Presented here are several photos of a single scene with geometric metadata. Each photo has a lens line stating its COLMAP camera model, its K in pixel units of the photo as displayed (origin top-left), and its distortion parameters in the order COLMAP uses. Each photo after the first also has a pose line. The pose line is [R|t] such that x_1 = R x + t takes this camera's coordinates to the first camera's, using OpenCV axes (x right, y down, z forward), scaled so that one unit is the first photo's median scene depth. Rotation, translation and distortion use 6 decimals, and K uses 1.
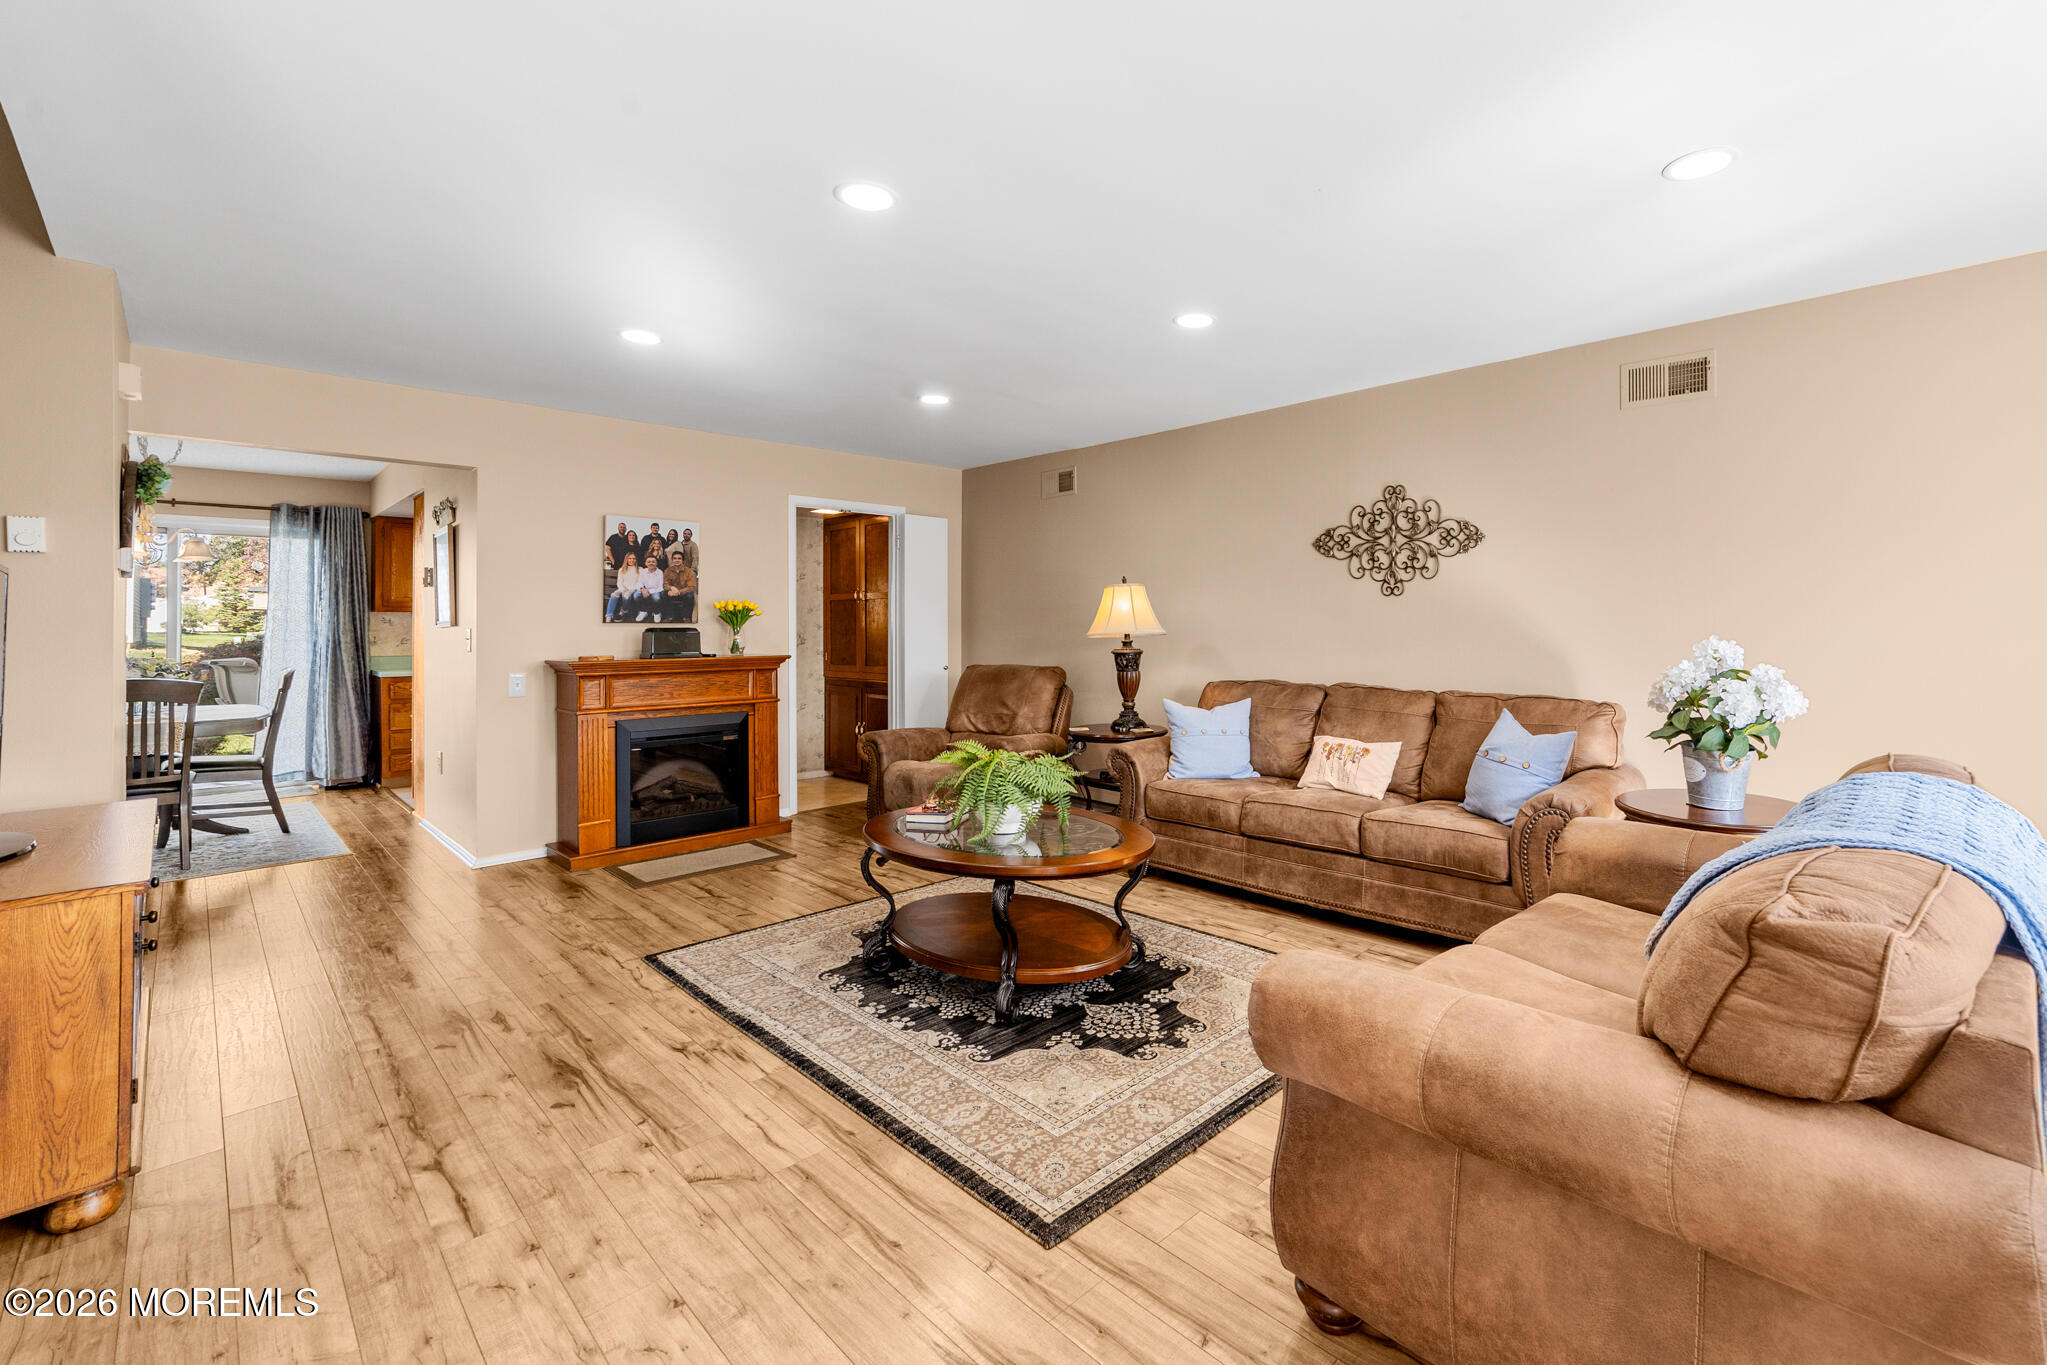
lens RADIAL K [[875.6, 0, 1133.8], [0, 875.6, 626.7], [0, 0, 1]] dist [-0.004816, 0.000841]
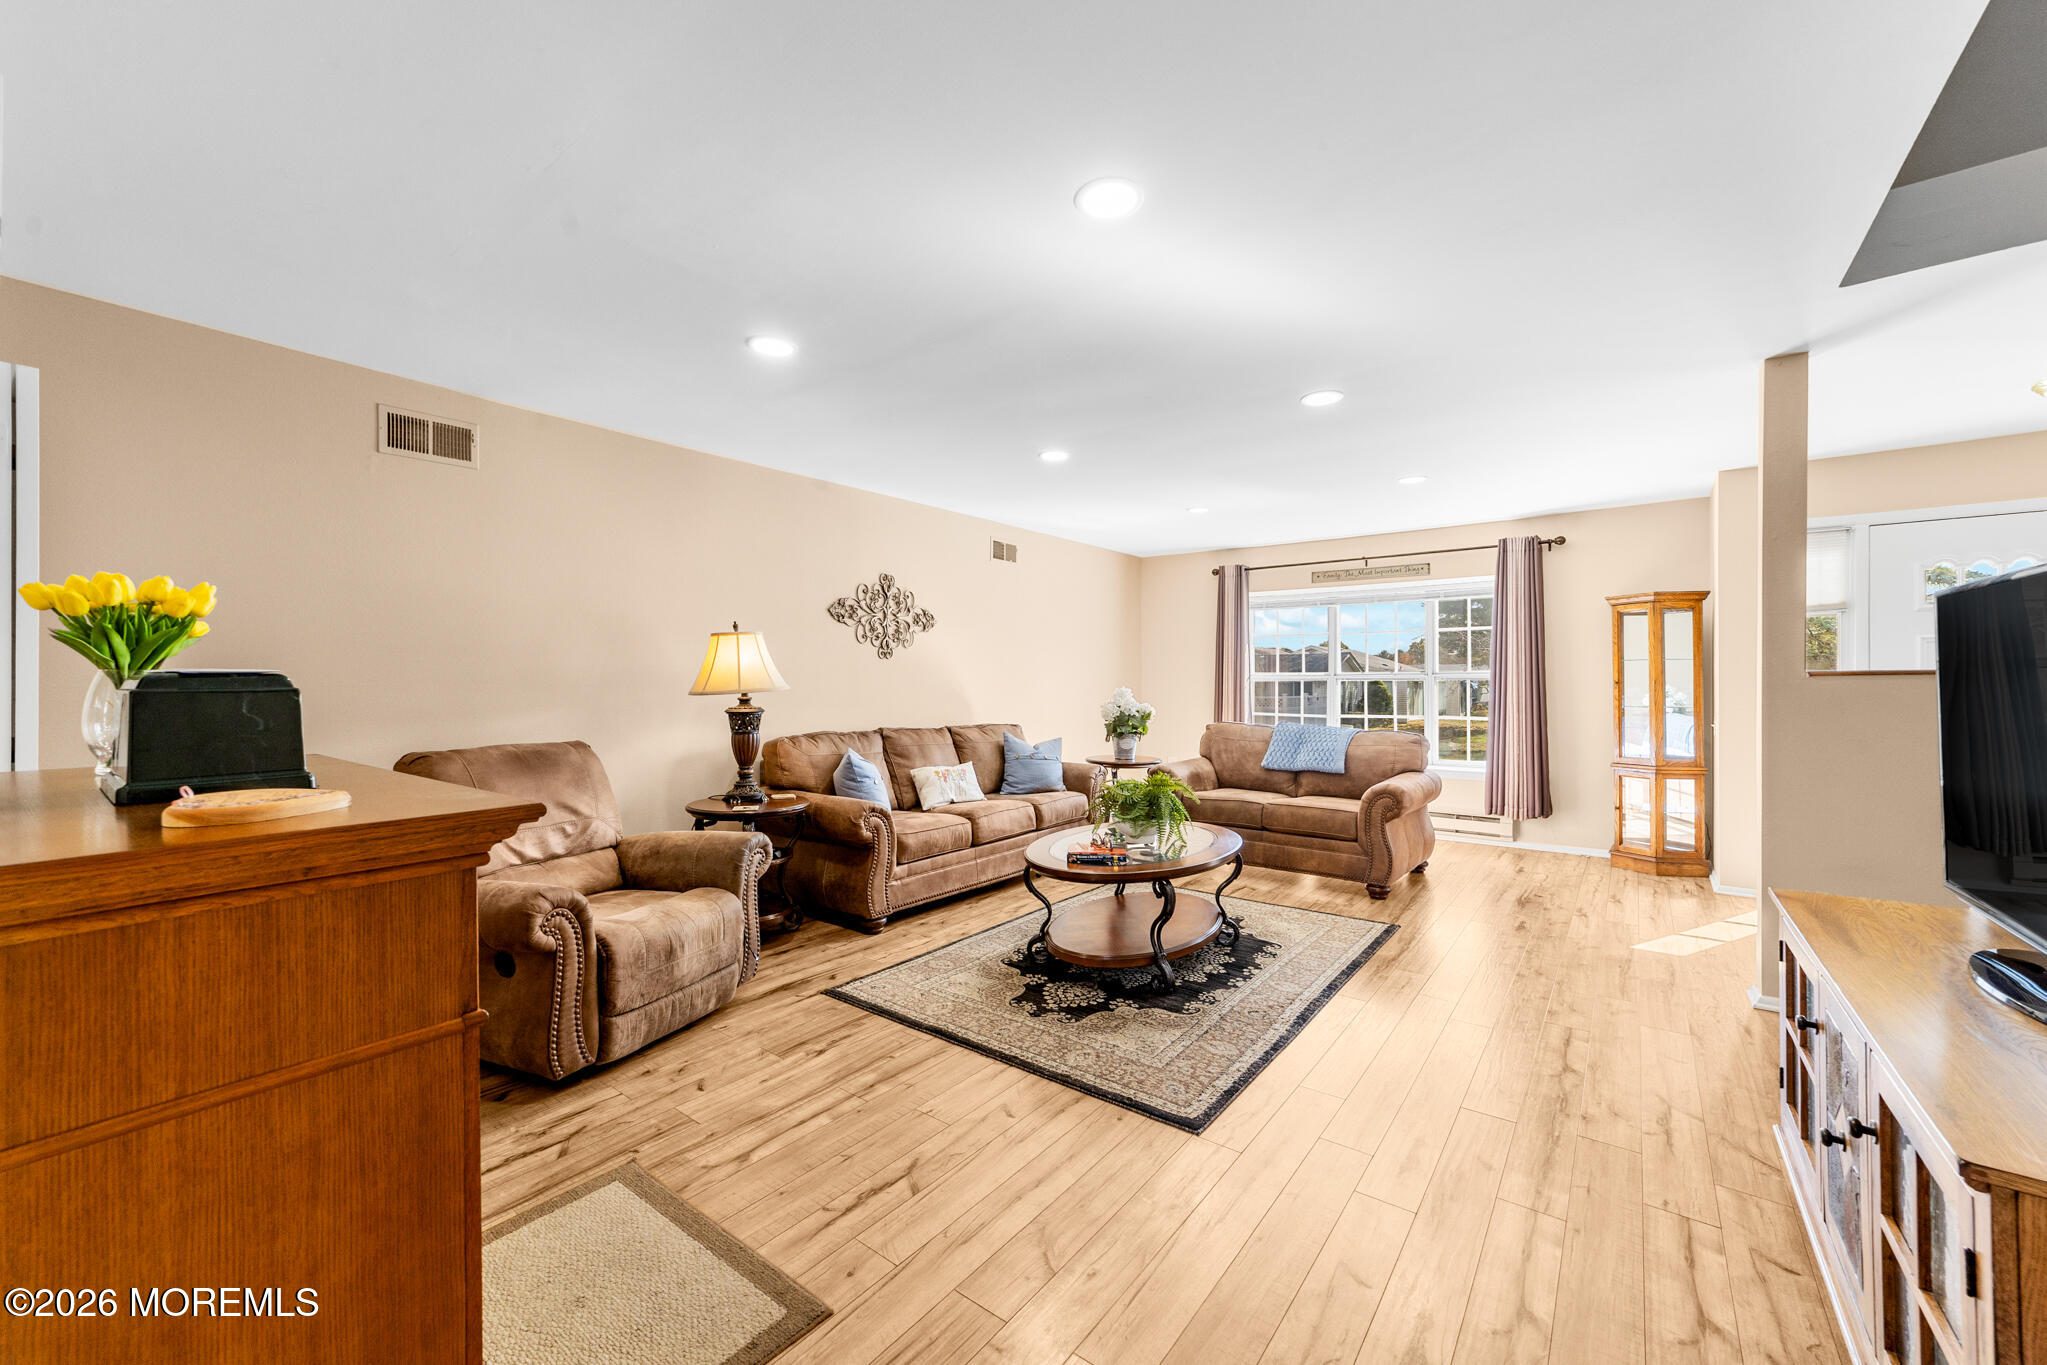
lens RADIAL K [[791.6, 0, 1027.7], [0, 791.6, 681.5], [0, 0, 1]] dist [-0.011276, 0.004650]
pose [[-0.082952, 0.004566, 0.996543, -0.824605], [0.002267, 0.999988, -0.004393, 0.004091], [-0.996551, 0.001895, -0.082961, 0.816255]]
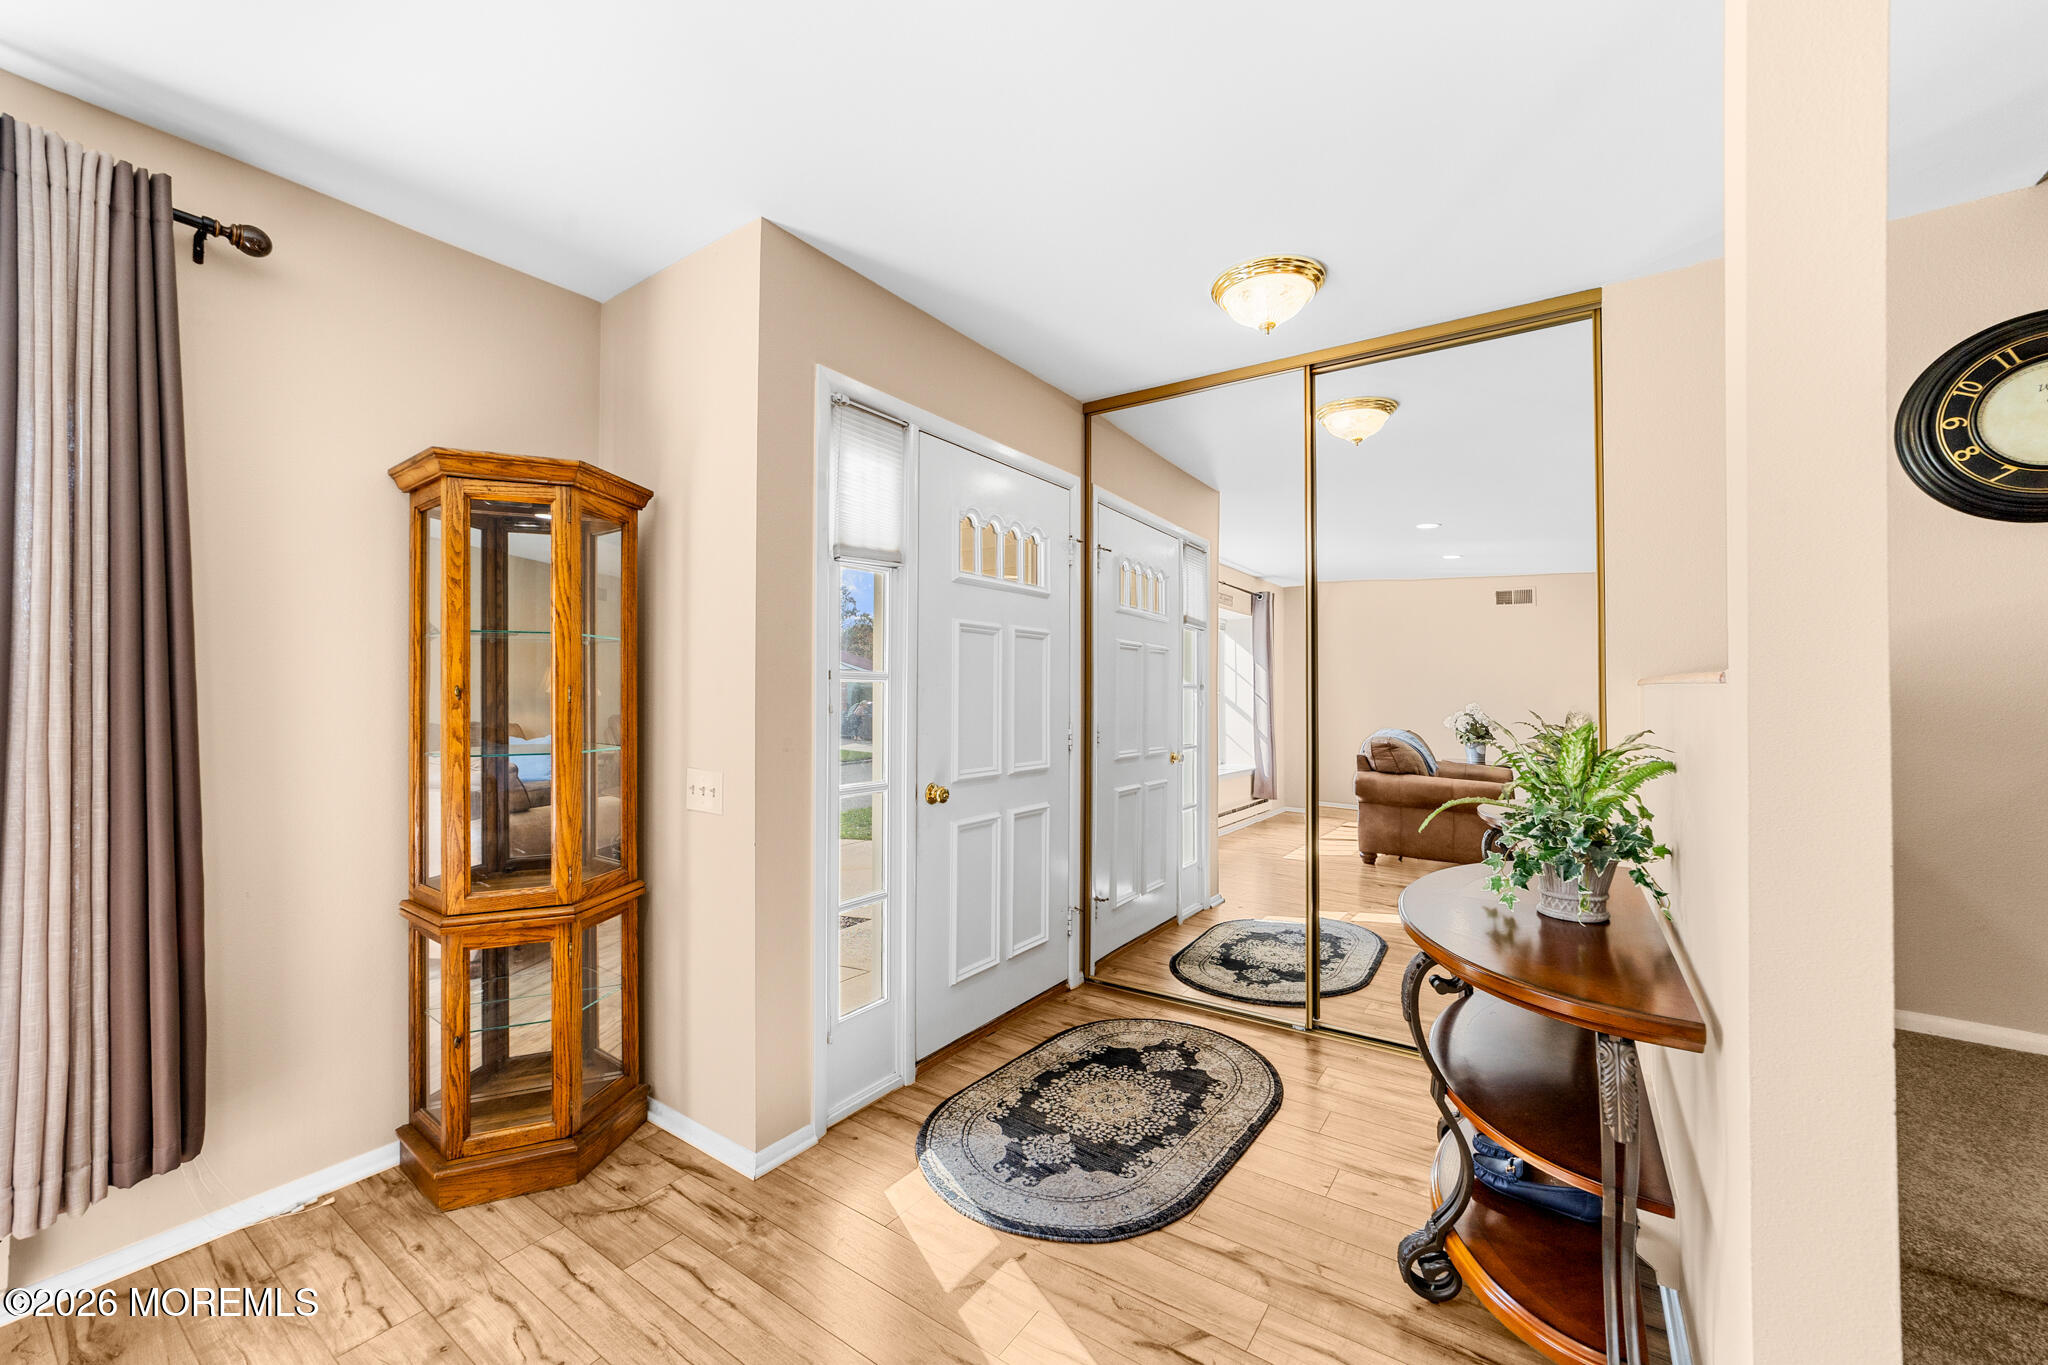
lens RADIAL K [[792.0, 0, 1018.1], [0, 792.0, 679.2], [0, 0, 1]] dist [-0.011276, 0.004650]
pose [[-0.990551, -0.001238, -0.137140, -0.030950], [0.000532, 0.999917, -0.012871, 0.002146], [0.137144, -0.012822, -0.990468, 0.342821]]
